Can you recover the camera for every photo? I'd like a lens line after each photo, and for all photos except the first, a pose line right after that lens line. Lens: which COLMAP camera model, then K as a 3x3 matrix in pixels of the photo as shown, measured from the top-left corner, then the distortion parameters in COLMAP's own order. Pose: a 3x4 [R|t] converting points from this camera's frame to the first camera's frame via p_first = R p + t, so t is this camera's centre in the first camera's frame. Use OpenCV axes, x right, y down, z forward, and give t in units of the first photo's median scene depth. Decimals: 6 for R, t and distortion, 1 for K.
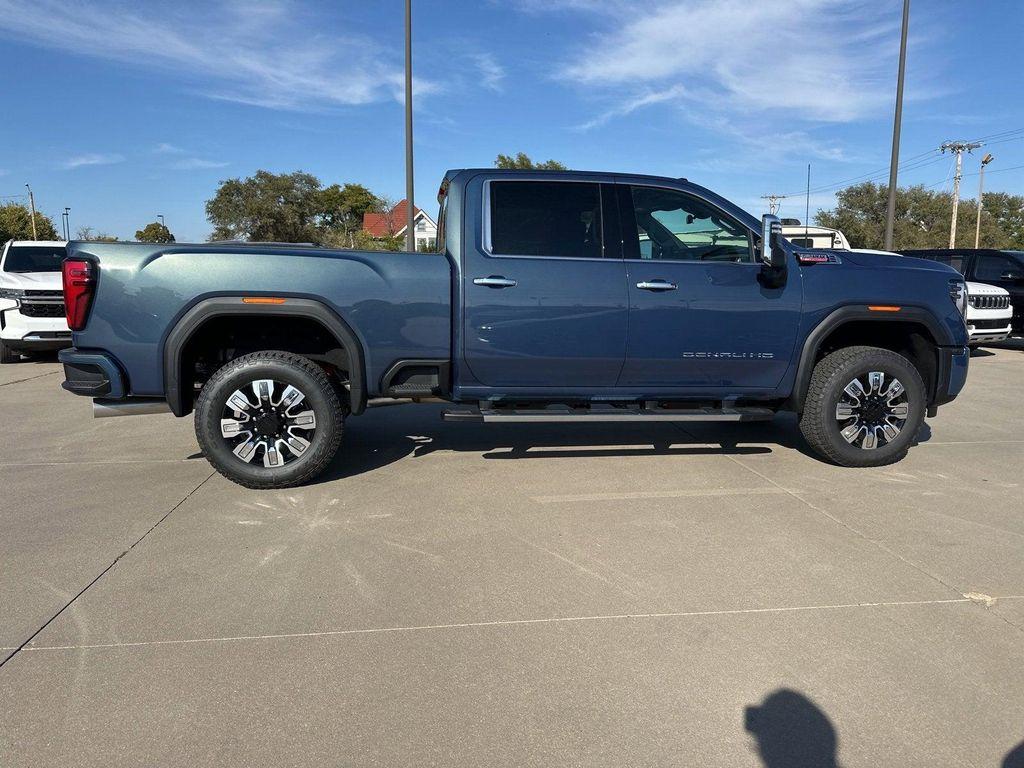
lens RADIAL K [[788.9, 0, 512.0], [0, 788.9, 384.0], [0, 0, 1]] dist [-0.000778, -0.002148]
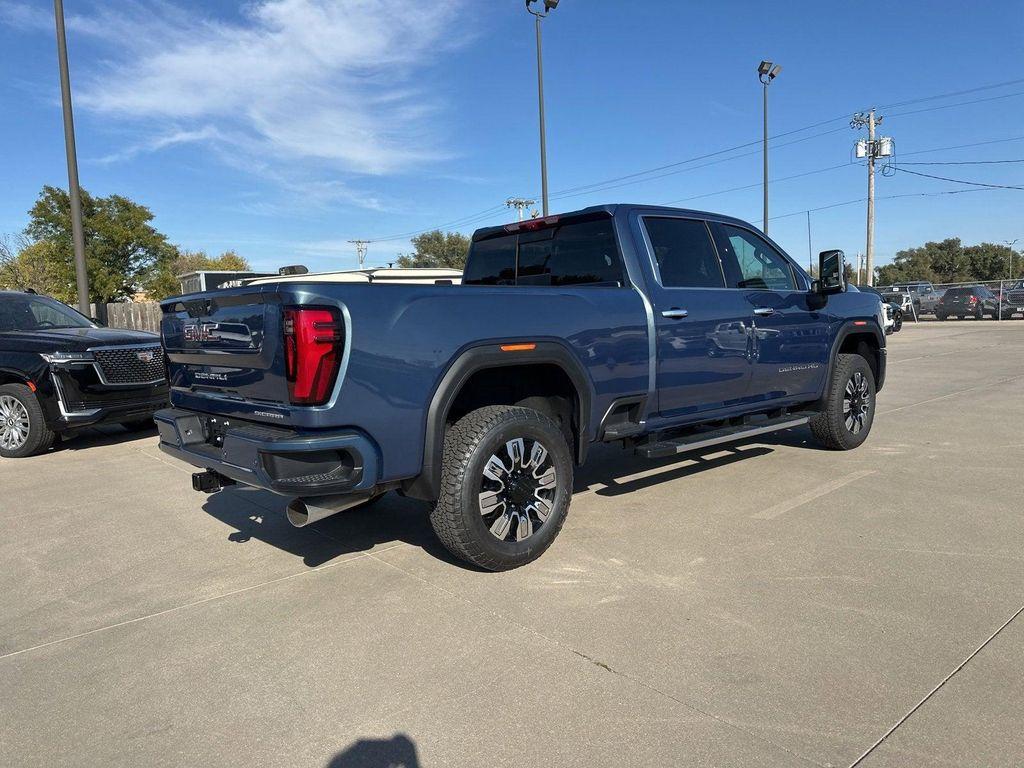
lens RADIAL K [[787.4, 0, 485.7], [0, 787.4, 396.1], [0, 0, 1]] dist [-0.018928, -0.004593]
pose [[0.817801, -0.089939, 0.568429, -0.099734], [0.112266, 0.993669, -0.004295, -0.006121], [-0.564444, 0.067328, 0.822721, 0.039133]]
